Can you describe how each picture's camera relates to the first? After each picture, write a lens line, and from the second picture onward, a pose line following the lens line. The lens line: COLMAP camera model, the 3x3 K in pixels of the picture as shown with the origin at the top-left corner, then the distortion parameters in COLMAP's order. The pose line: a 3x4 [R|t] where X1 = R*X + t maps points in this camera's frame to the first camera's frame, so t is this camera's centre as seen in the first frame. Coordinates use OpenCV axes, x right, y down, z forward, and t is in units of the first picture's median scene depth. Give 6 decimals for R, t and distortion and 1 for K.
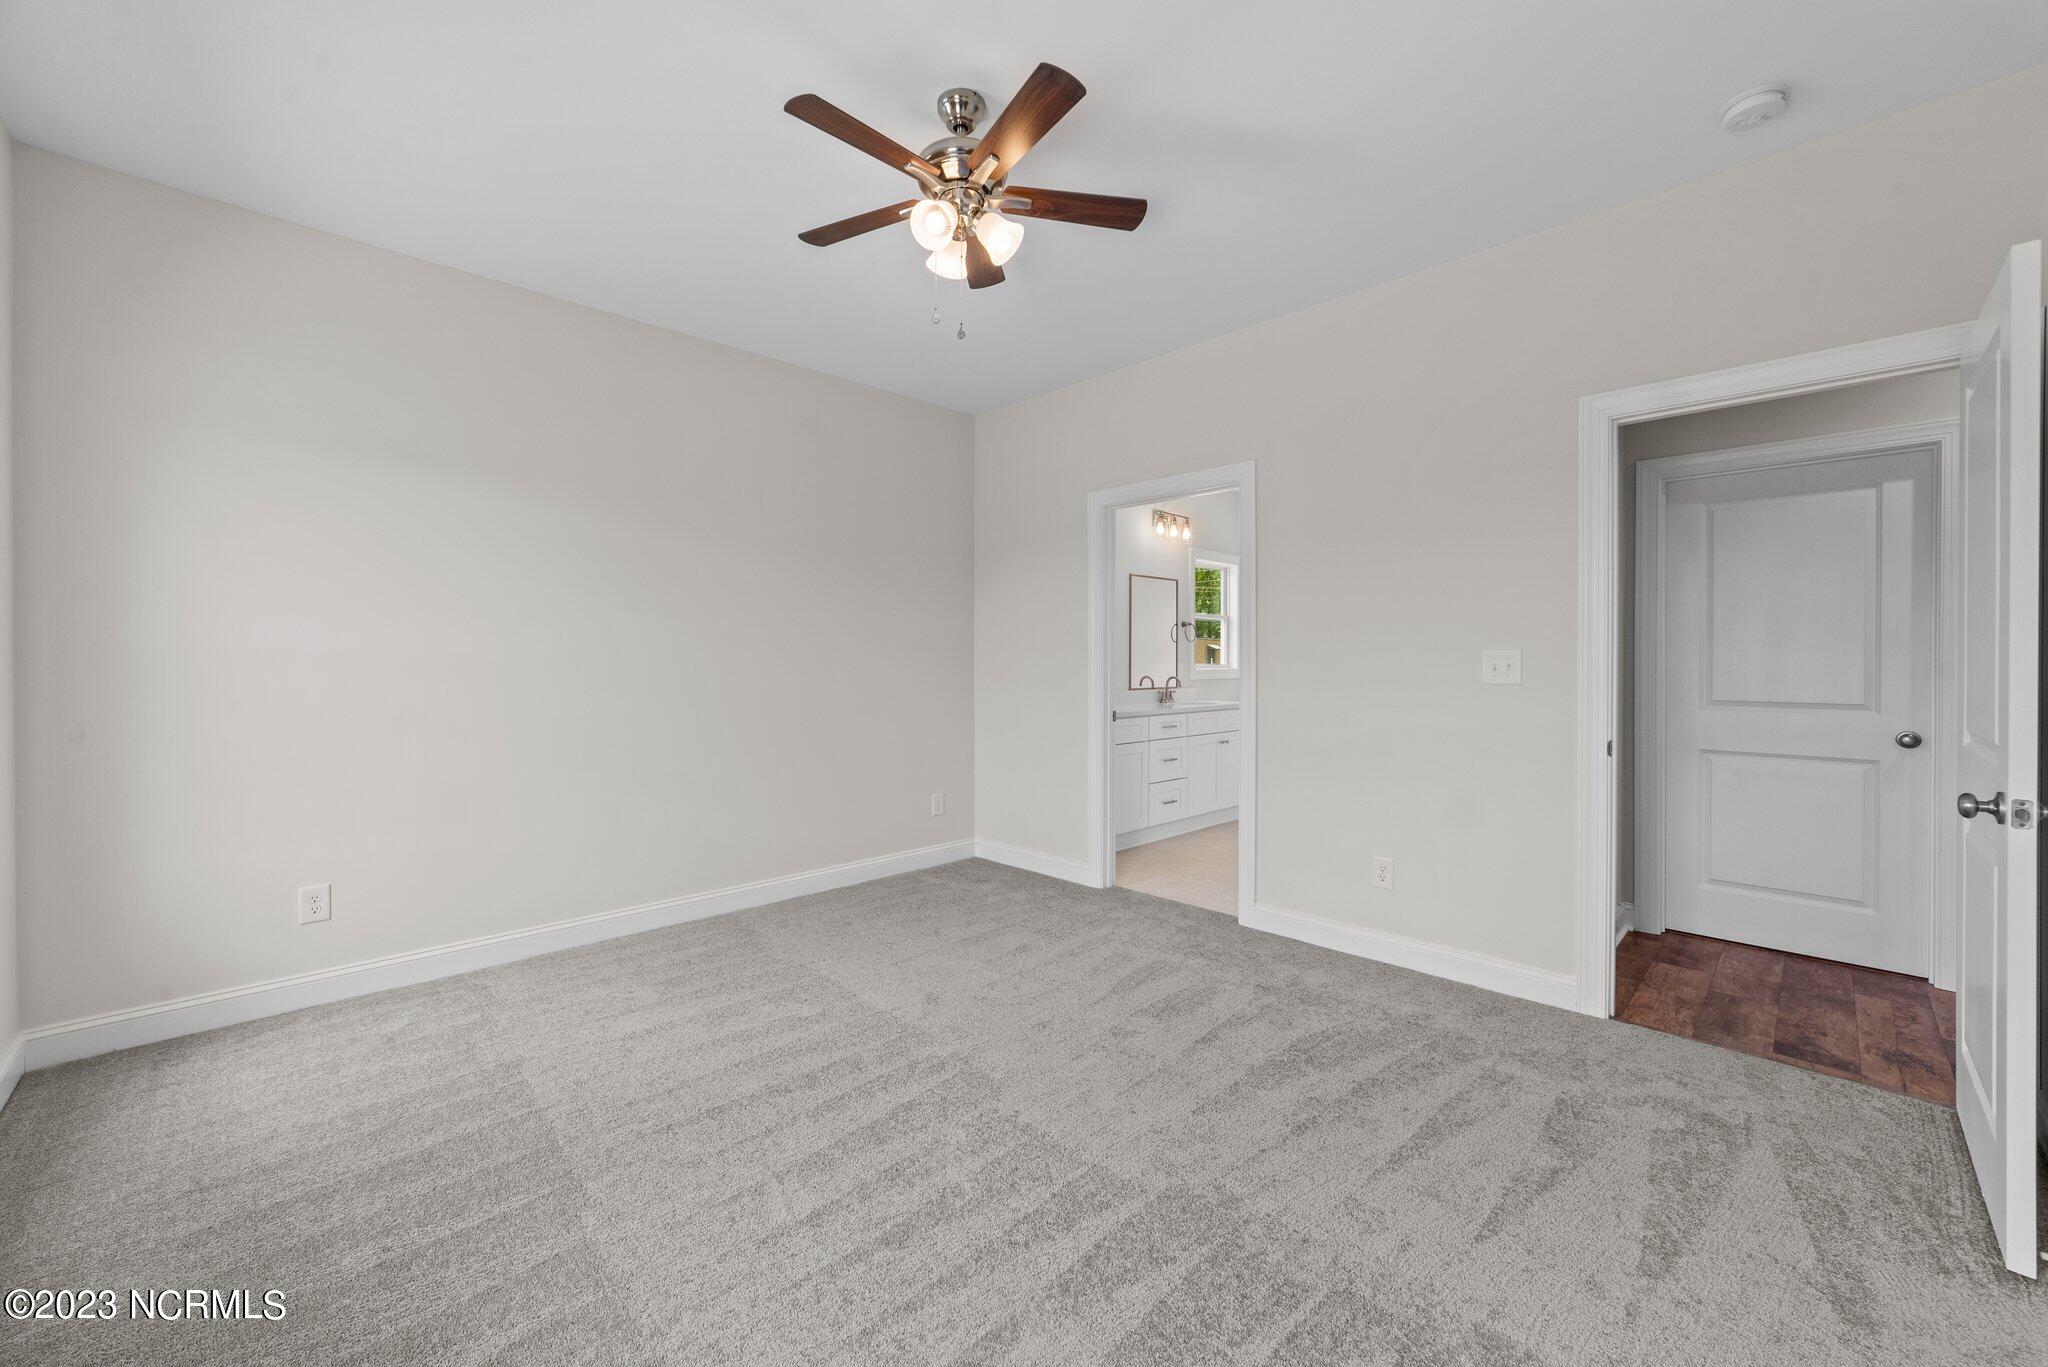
lens RADIAL K [[790.5, 0, 1029.0], [0, 790.5, 672.6], [0, 0, 1]] dist [-0.000964, -0.000004]
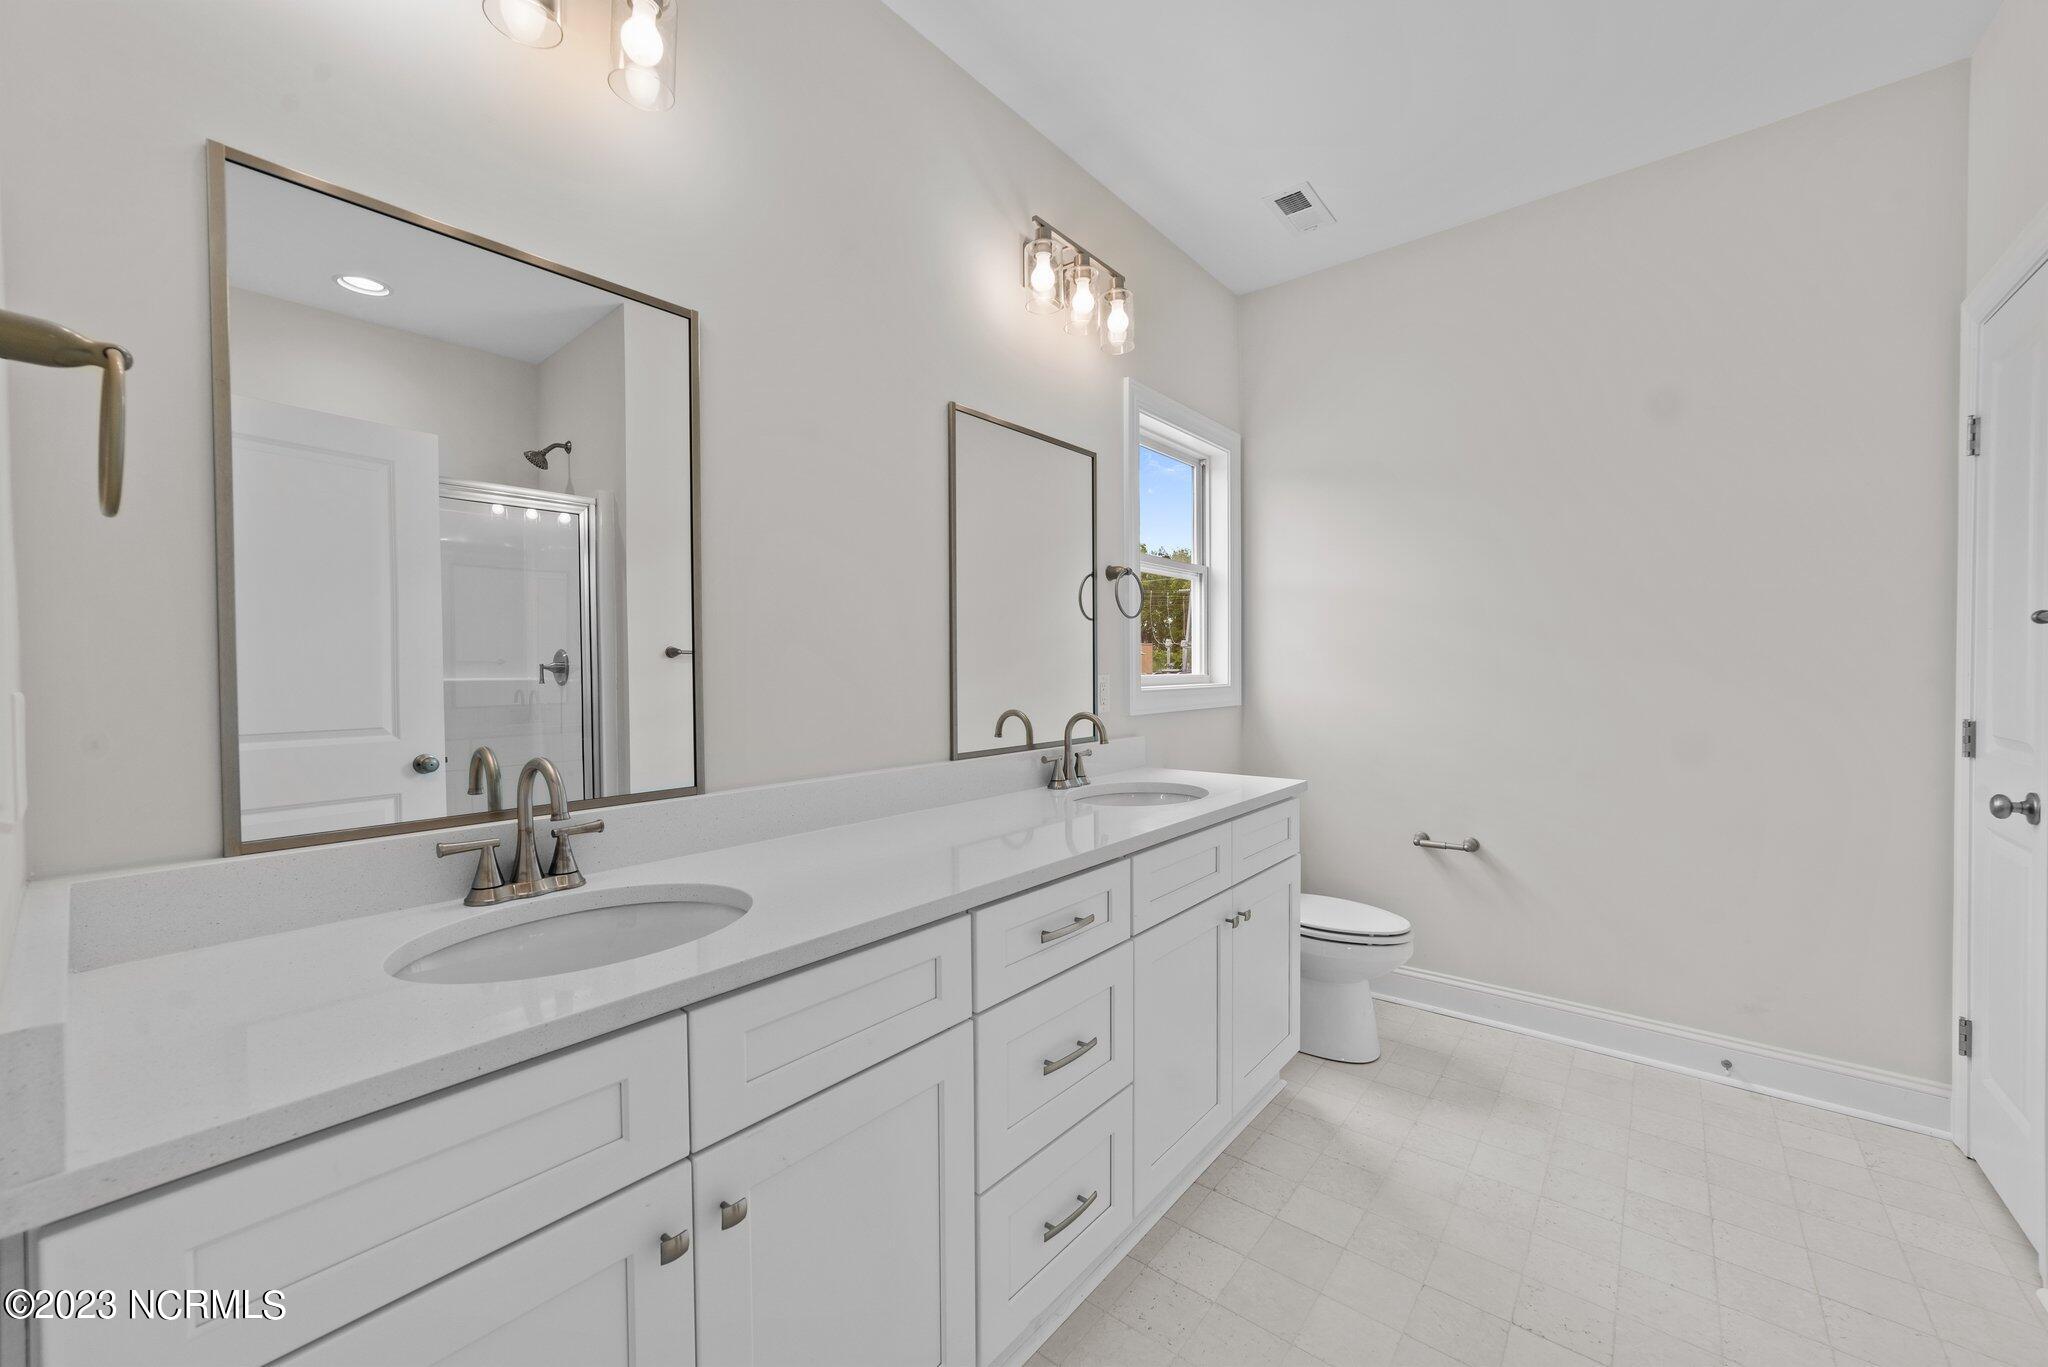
lens RADIAL K [[790.5, 0, 1025.4], [0, 790.5, 683.0], [0, 0, 1]] dist [-0.000964, -0.000004]
pose [[0.995940, -0.010016, 0.089464, 0.122426], [0.009855, 0.999949, 0.002243, -0.009497], [-0.089482, -0.001352, 0.995988, 0.638277]]
